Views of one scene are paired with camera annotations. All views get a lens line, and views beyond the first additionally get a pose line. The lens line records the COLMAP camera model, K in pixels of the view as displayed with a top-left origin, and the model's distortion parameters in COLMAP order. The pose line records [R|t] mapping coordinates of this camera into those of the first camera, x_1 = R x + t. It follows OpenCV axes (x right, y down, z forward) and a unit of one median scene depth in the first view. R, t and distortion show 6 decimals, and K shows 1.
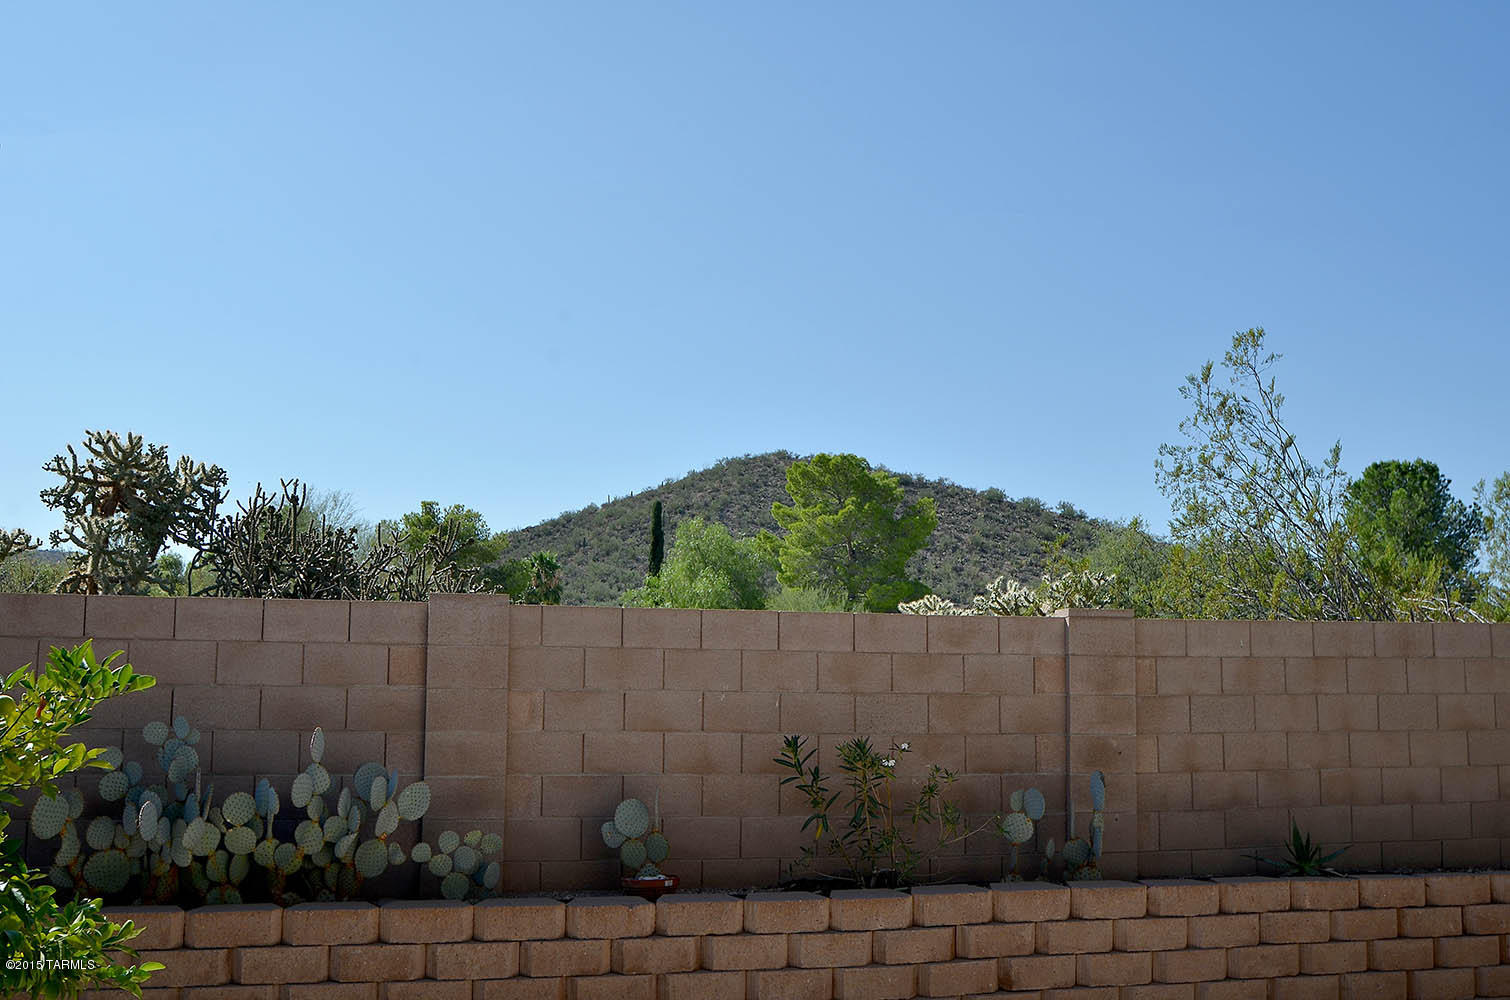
lens RADIAL K [[1545.1, 0, 781.1], [0, 1545.1, 507.9], [0, 0, 1]] dist [-0.076544, 0.038255]
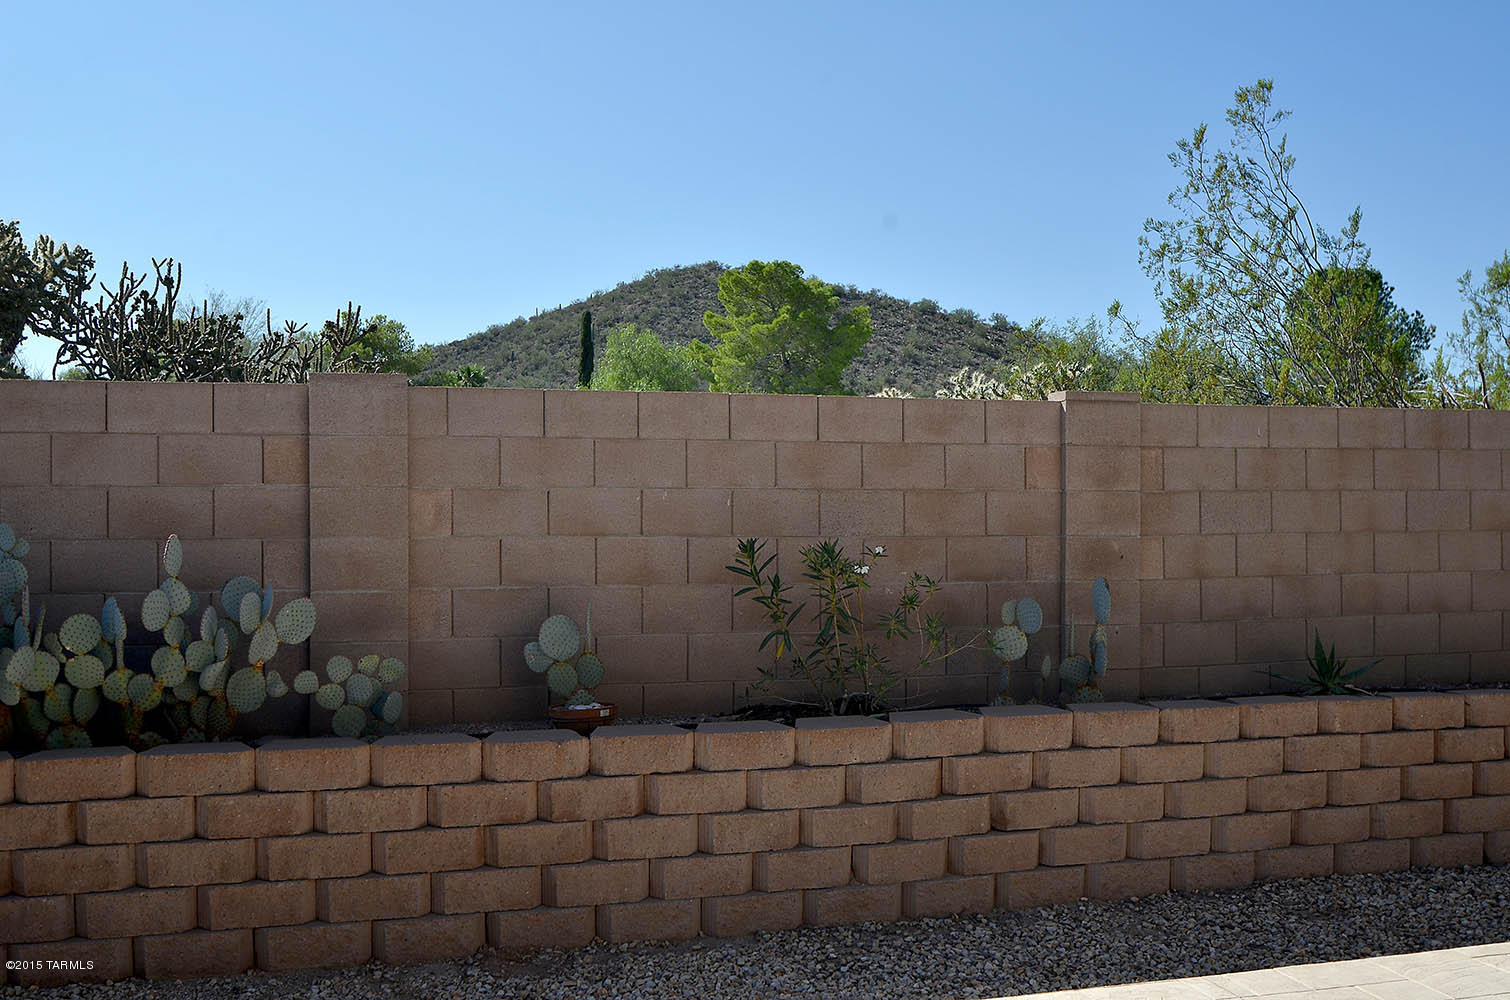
lens RADIAL K [[1544.0, 0, 774.3], [0, 1544.0, 522.0], [0, 0, 1]] dist [-0.068489, 0.004154]
pose [[0.999184, -0.008702, 0.039447, -0.011372], [0.003545, 0.991645, 0.128947, 0.028430], [-0.040239, -0.128702, 0.990867, 0.156341]]
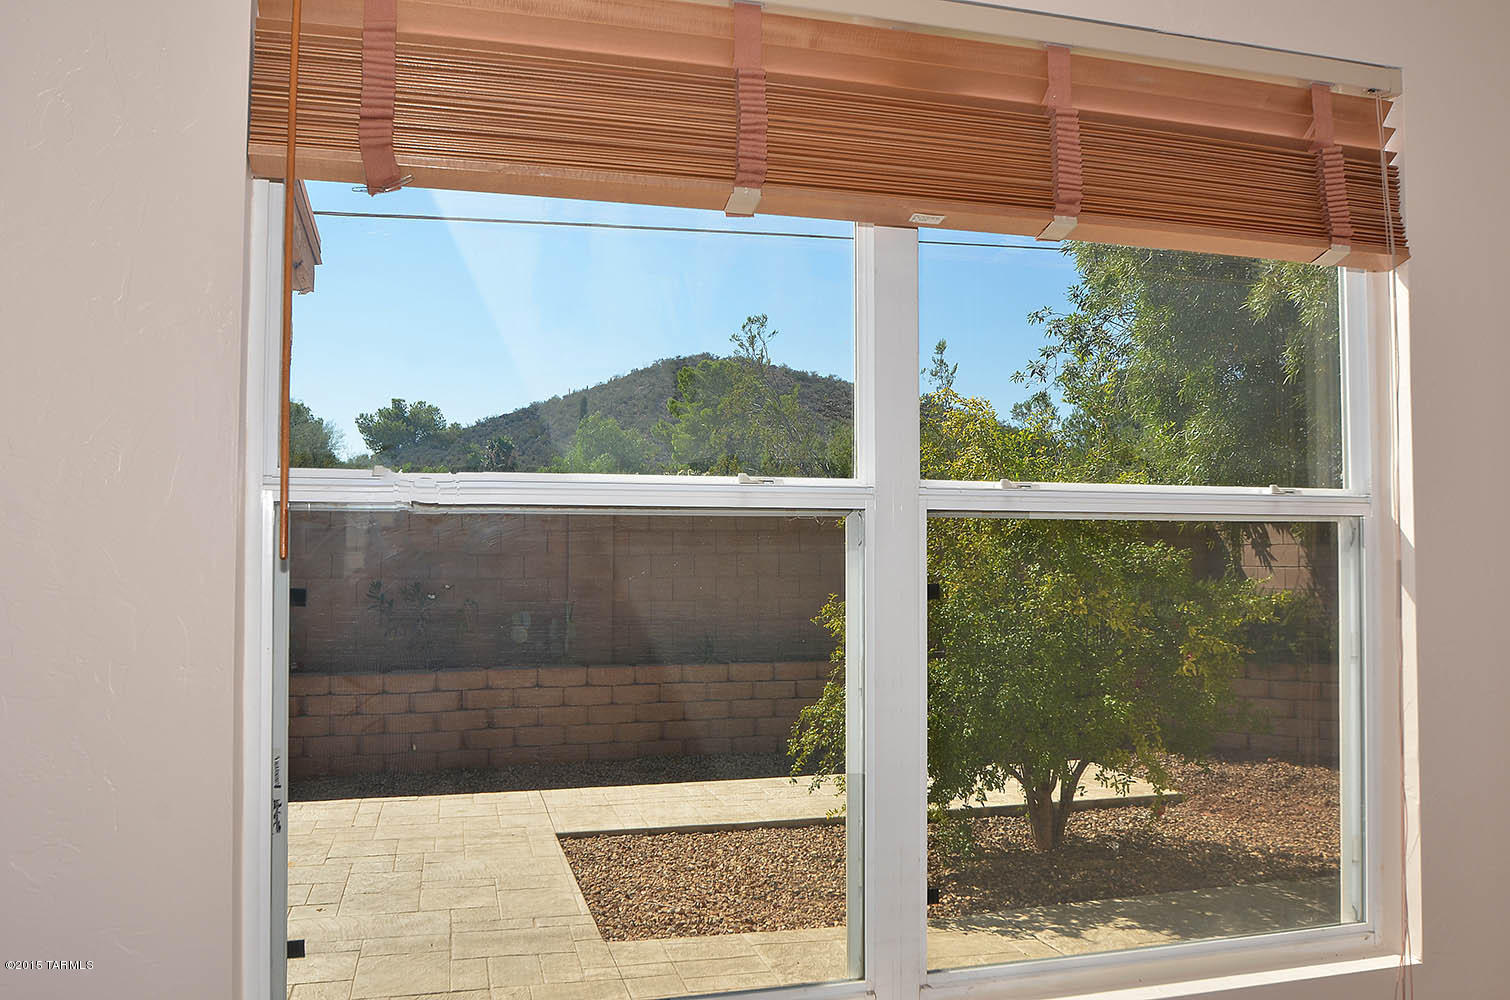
lens RADIAL K [[1226.6, 0, 755.0], [0, 1226.6, 500.0], [0, 0, 1]] dist [-0.004781, -0.002515]
pose [[0.999594, -0.005274, 0.027984, 0.372010], [0.002897, 0.996435, 0.084312, -0.050025], [-0.028329, -0.084197, 0.996046, -0.328683]]
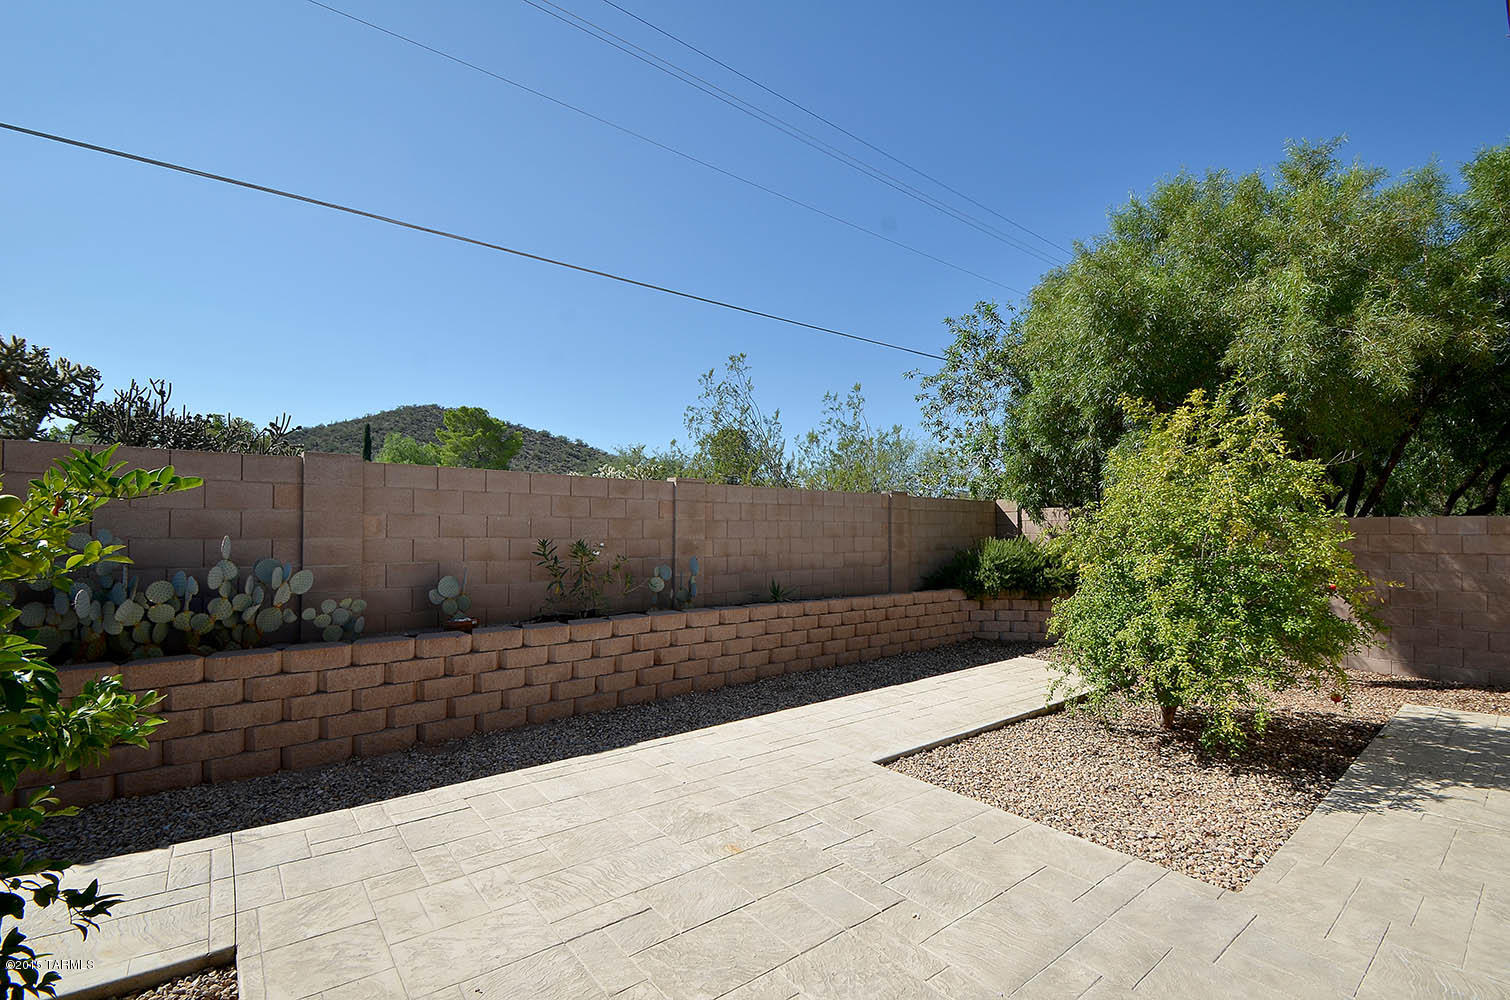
lens RADIAL K [[674.9, 0, 773.7], [0, 674.9, 521.7], [0, 0, 1]] dist [0.016031, -0.016390]
pose [[0.891848, 0.006052, 0.452295, -0.109649], [-0.057633, 0.993281, 0.100352, 0.028432], [-0.448649, -0.115566, 0.886204, 0.154621]]
